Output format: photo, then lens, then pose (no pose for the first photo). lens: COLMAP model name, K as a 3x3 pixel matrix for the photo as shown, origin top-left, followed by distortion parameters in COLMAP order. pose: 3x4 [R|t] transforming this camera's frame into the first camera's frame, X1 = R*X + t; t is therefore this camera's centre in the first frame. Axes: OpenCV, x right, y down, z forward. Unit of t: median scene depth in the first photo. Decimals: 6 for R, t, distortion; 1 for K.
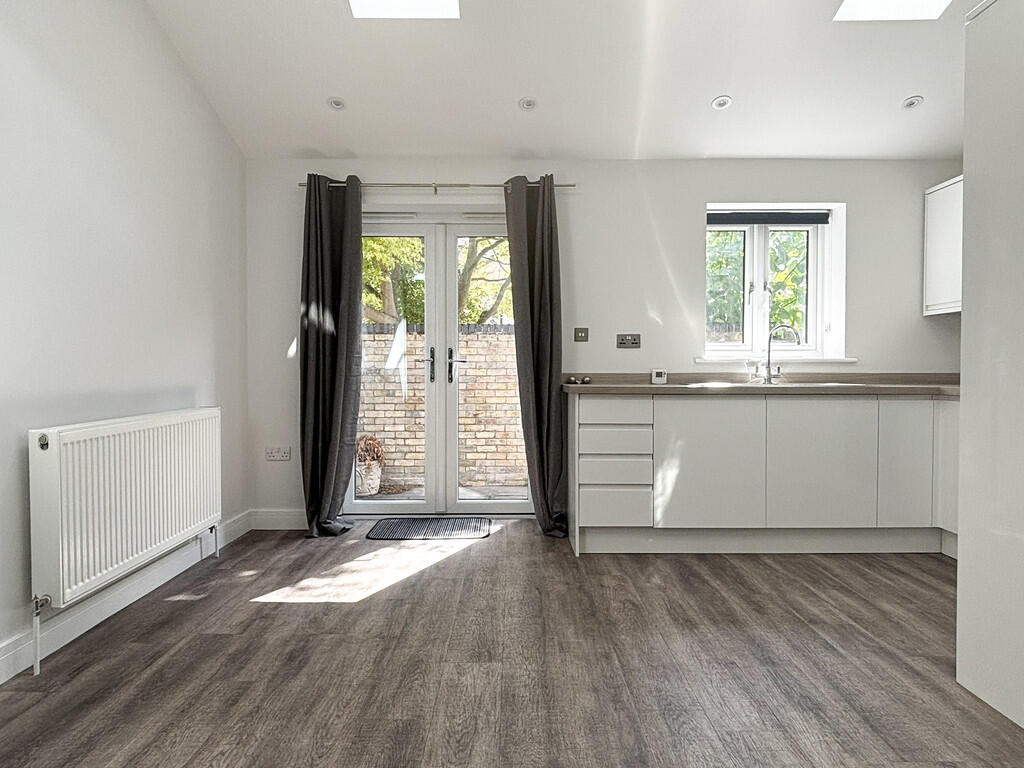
lens RADIAL K [[624.9, 0, 511.7], [0, 624.9, 384.5], [0, 0, 1]] dist [0.000659, -0.001183]
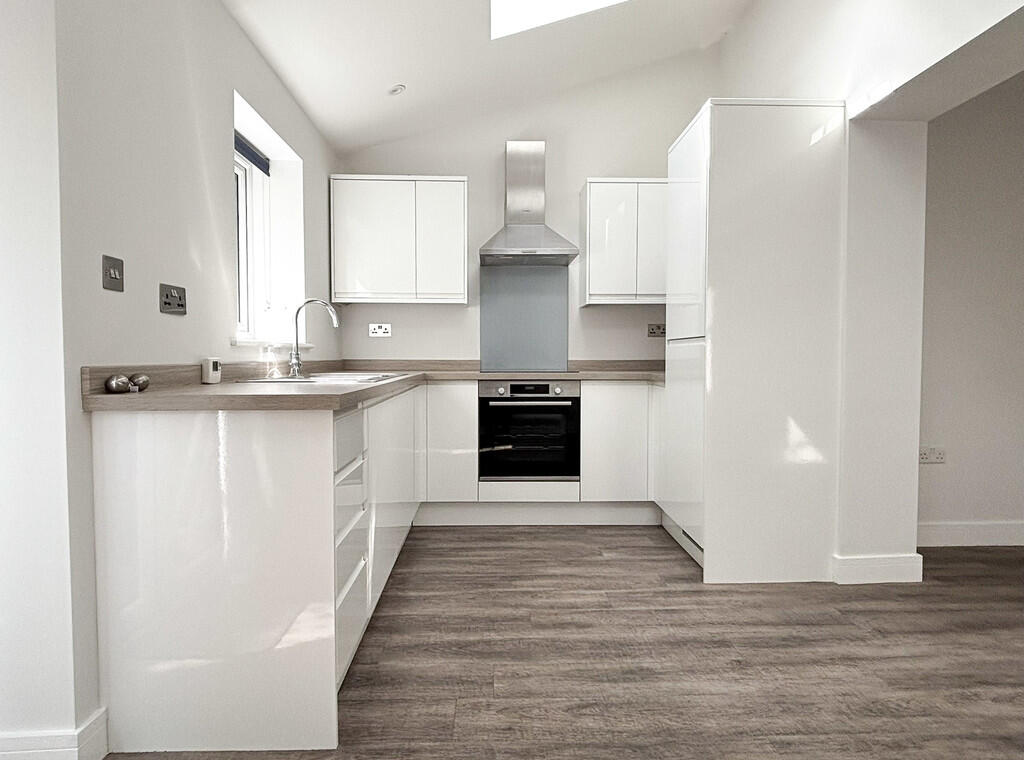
lens RADIAL K [[591.3, 0, 512.2], [0, 591.3, 381.4], [0, 0, 1]] dist [0.003083, -0.000290]
pose [[-0.039043, -0.043833, 0.998276, -0.425822], [0.013639, 0.998921, 0.044394, -0.031606], [-0.999144, 0.015349, -0.038403, 1.085360]]
